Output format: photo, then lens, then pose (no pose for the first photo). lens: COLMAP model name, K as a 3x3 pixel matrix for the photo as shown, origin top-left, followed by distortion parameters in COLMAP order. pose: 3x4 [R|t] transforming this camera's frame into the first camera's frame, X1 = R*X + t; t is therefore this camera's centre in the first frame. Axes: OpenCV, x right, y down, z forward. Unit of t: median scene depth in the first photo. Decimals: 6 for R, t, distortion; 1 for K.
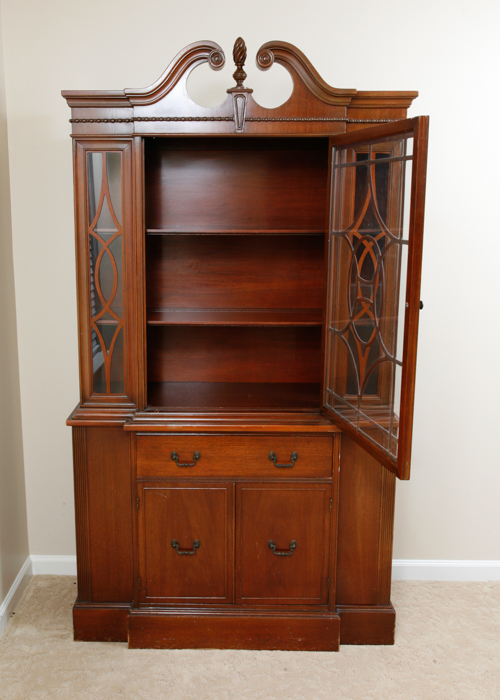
lens RADIAL K [[693.4, 0, 208.7], [0, 693.4, 351.4], [0, 0, 1]] dist [0.008083, 0.011617]
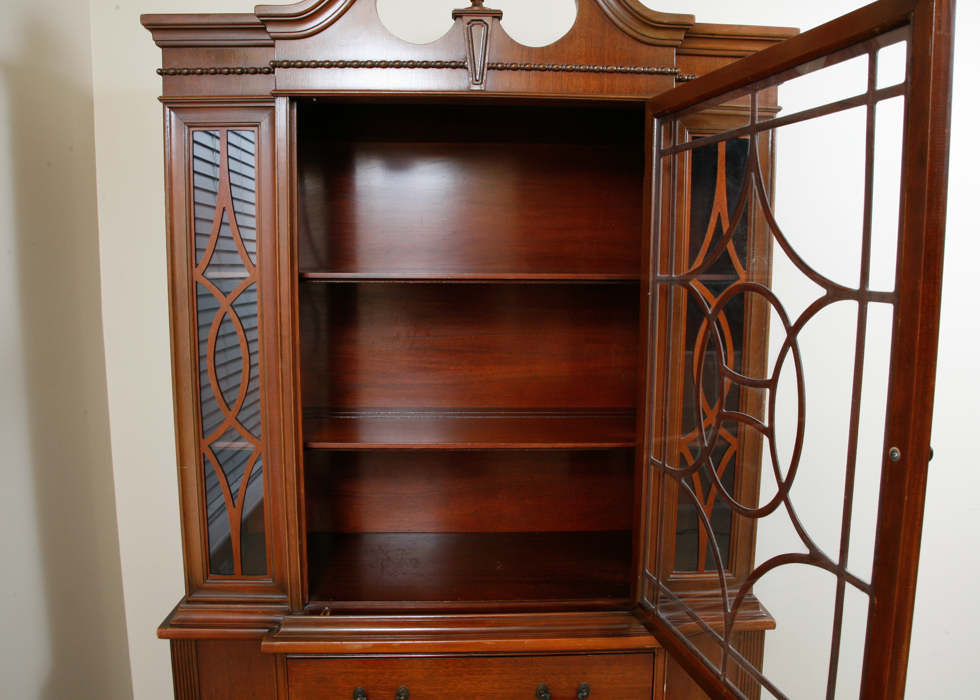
lens RADIAL K [[734.4, 0, 490.7], [0, 734.4, 368.9], [0, 0, 1]] dist [-0.082596, -0.000133]
pose [[0.998644, -0.003985, 0.051904, 0.023627], [0.007109, 0.998164, -0.060149, -0.067017], [-0.051569, 0.060436, 0.996839, 0.435493]]
